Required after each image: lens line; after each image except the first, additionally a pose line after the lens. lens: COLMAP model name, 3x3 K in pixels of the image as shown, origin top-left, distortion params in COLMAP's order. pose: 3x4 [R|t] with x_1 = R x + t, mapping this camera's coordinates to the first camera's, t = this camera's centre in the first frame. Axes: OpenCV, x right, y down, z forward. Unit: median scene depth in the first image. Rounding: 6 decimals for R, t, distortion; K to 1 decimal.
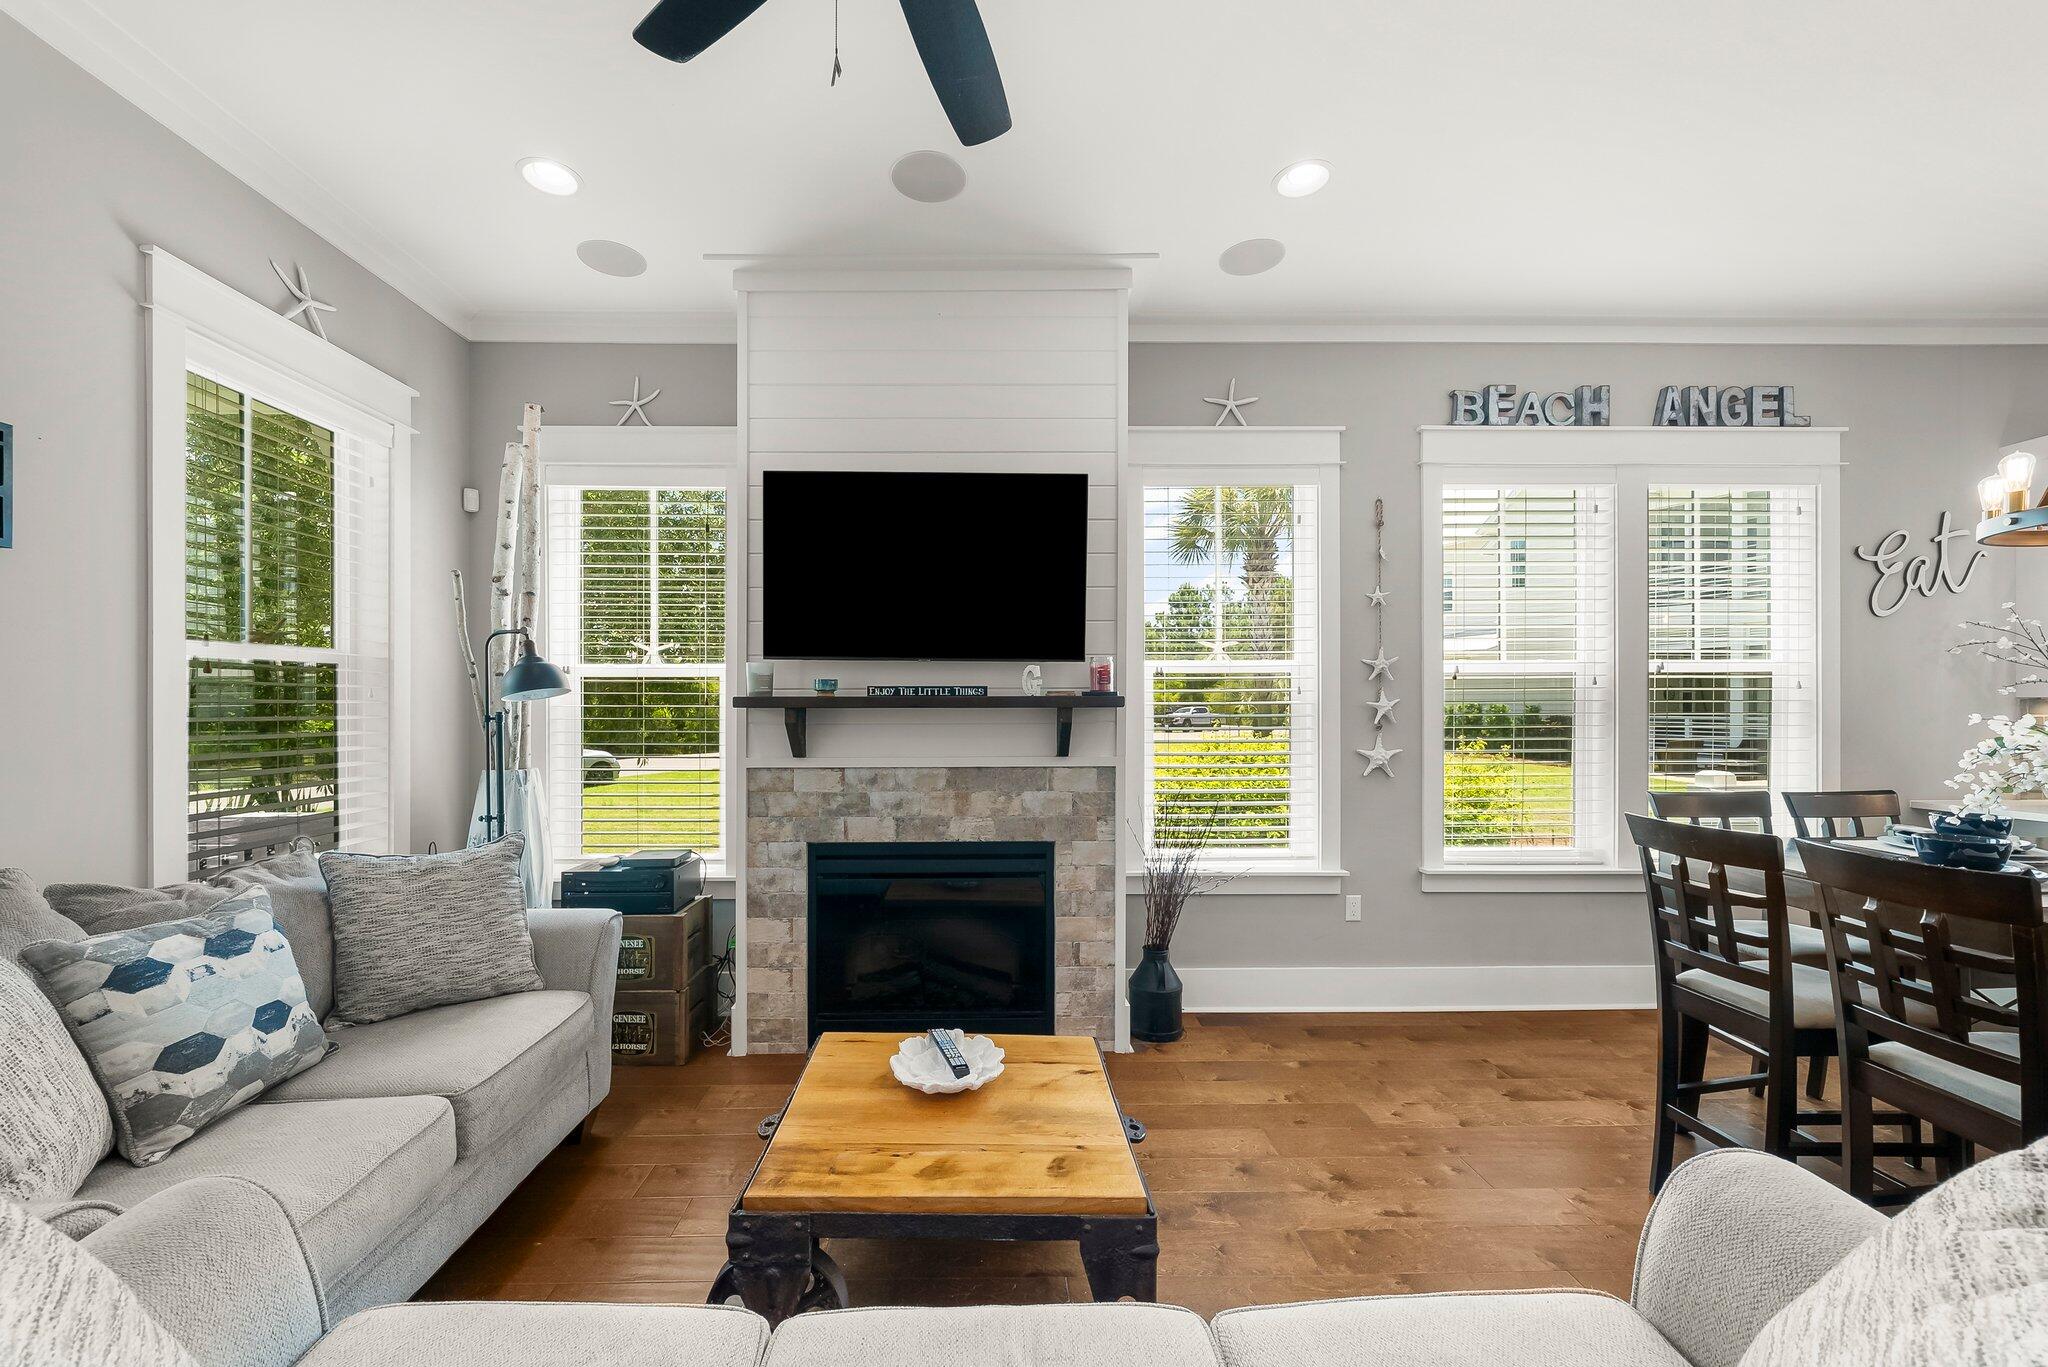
lens RADIAL K [[790.2, 0, 1007.6], [0, 790.2, 707.5], [0, 0, 1]] dist [-0.002688, -0.000171]
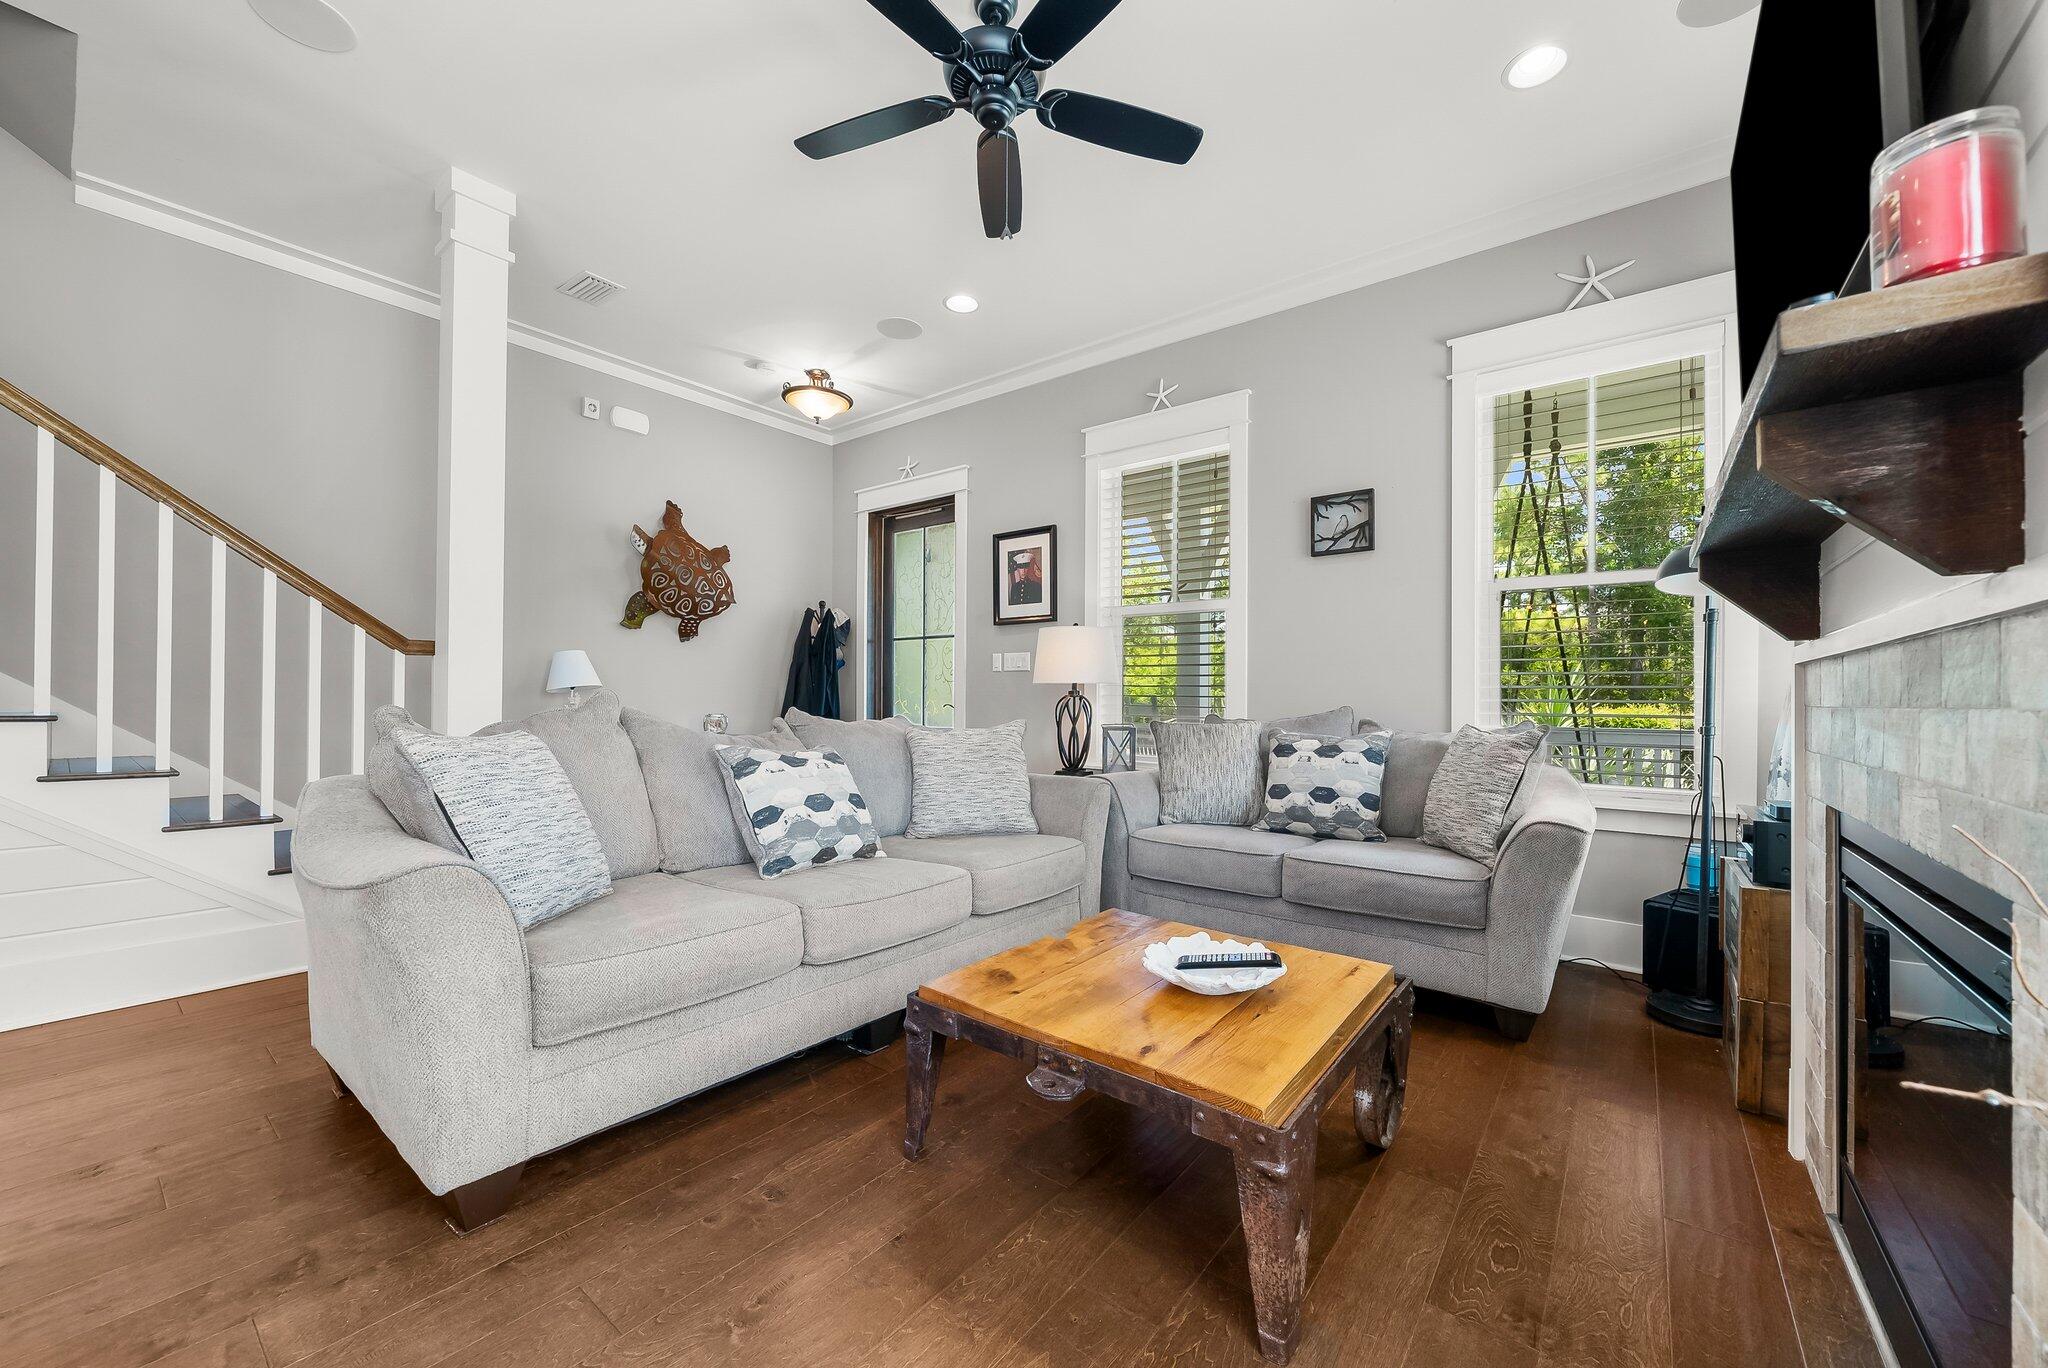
lens RADIAL K [[790.2, 0, 1025.3], [0, 790.2, 691.1], [0, 0, 1]] dist [-0.002688, -0.000171]
pose [[-0.633723, -0.016120, -0.773392, 0.465357], [-0.016263, 0.999840, -0.007514, 0.105884], [0.773389, 0.007816, -0.633883, 0.894362]]
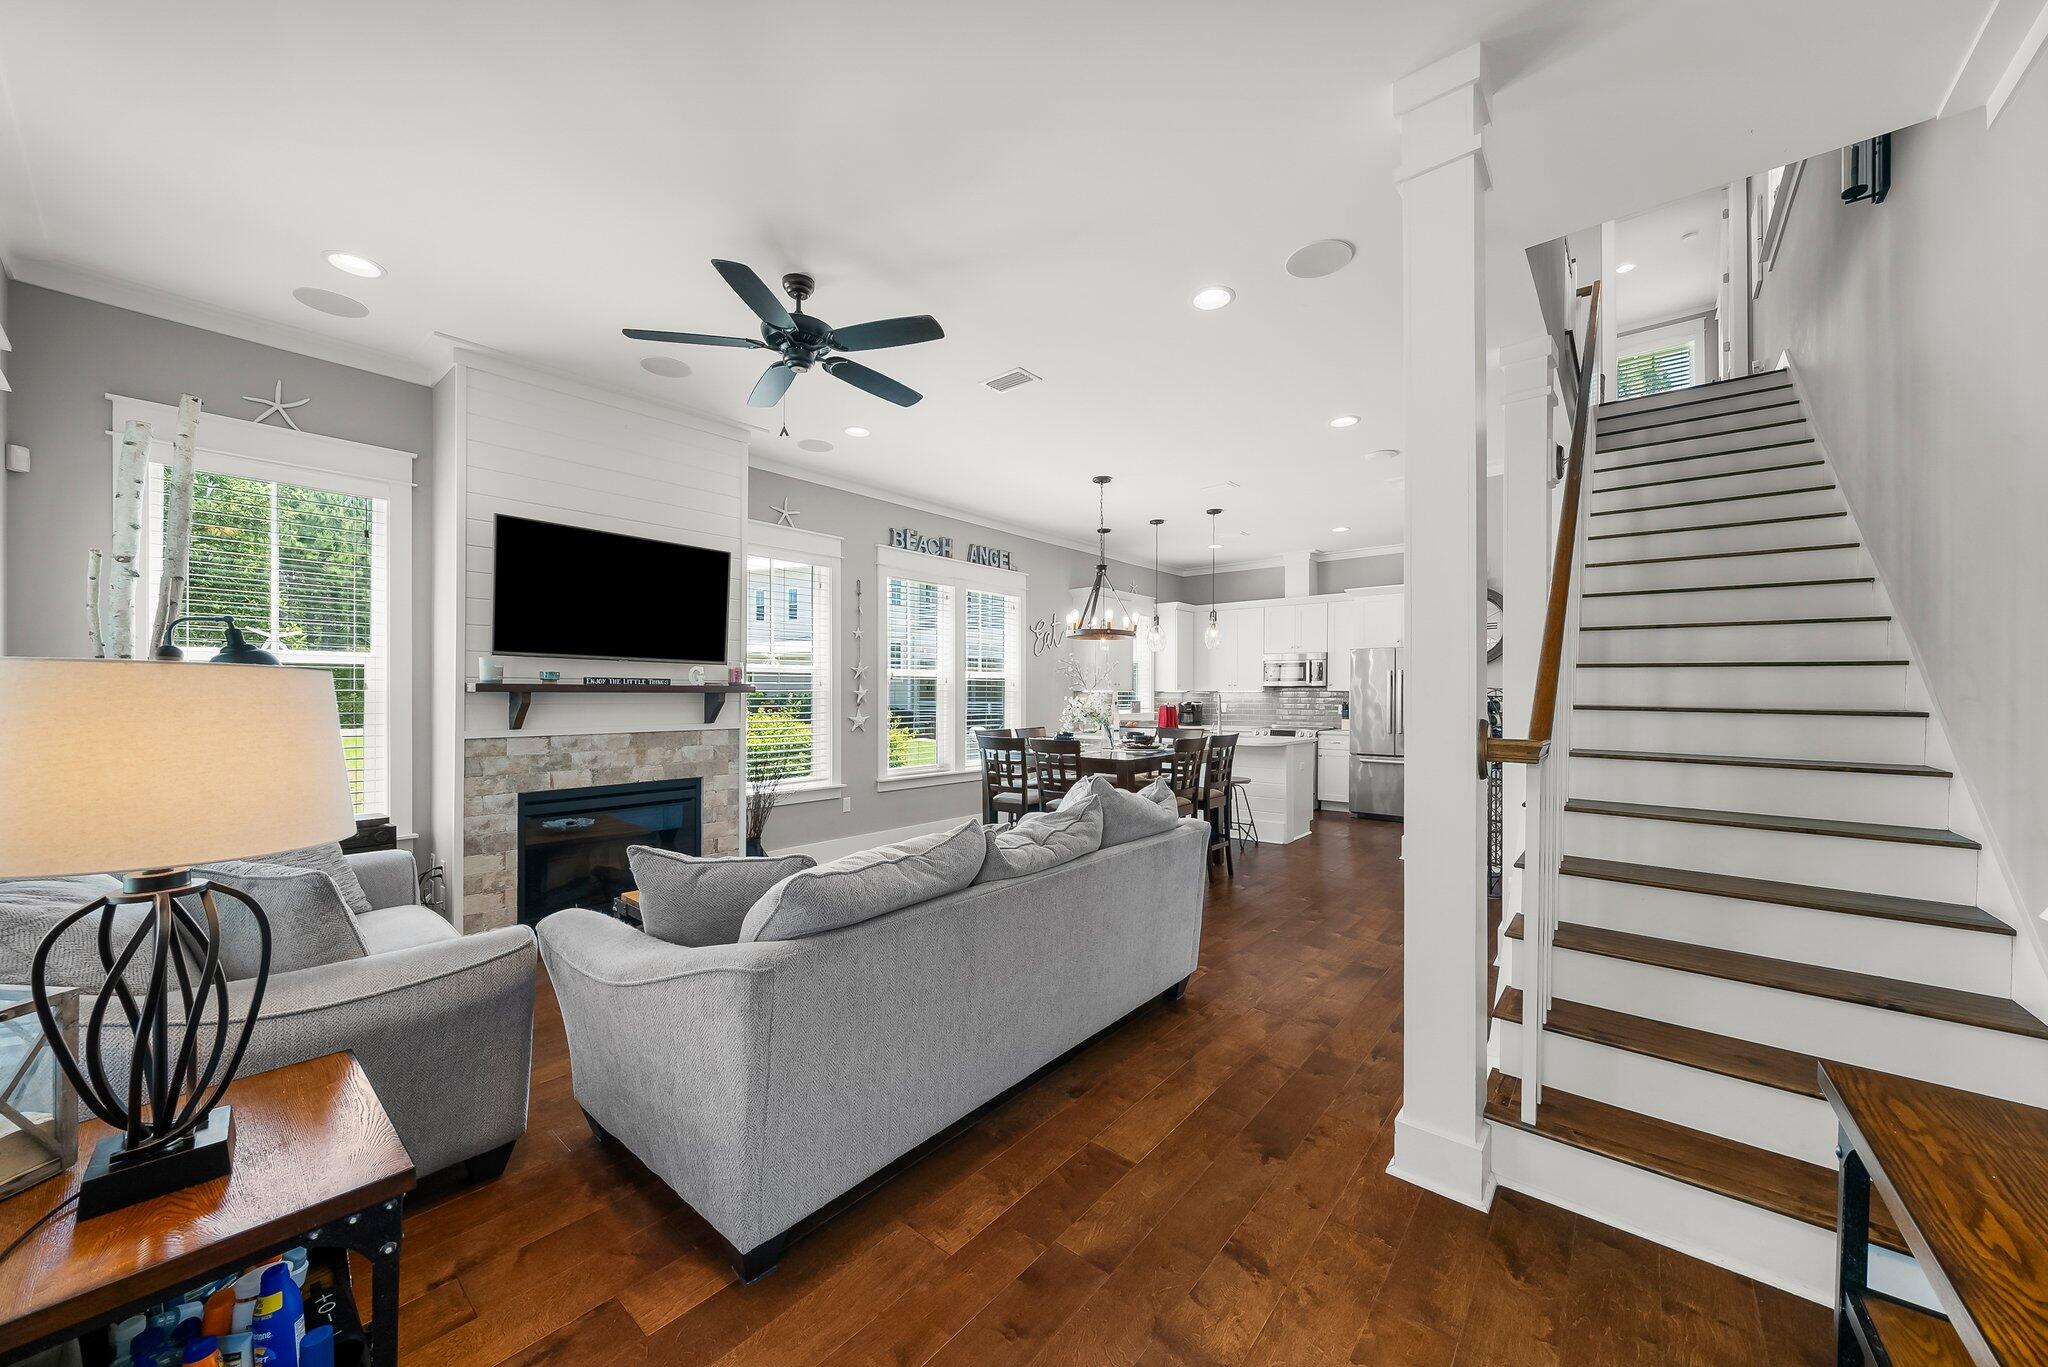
lens RADIAL K [[717.8, 0, 1026.6], [0, 717.8, 689.3], [0, 0, 1]] dist [-0.000117, 0.000032]
pose [[0.658877, 0.008226, 0.752205, -0.598817], [-0.000570, 0.999945, -0.010436, 0.007704], [-0.752250, 0.006447, 0.658846, -0.443713]]
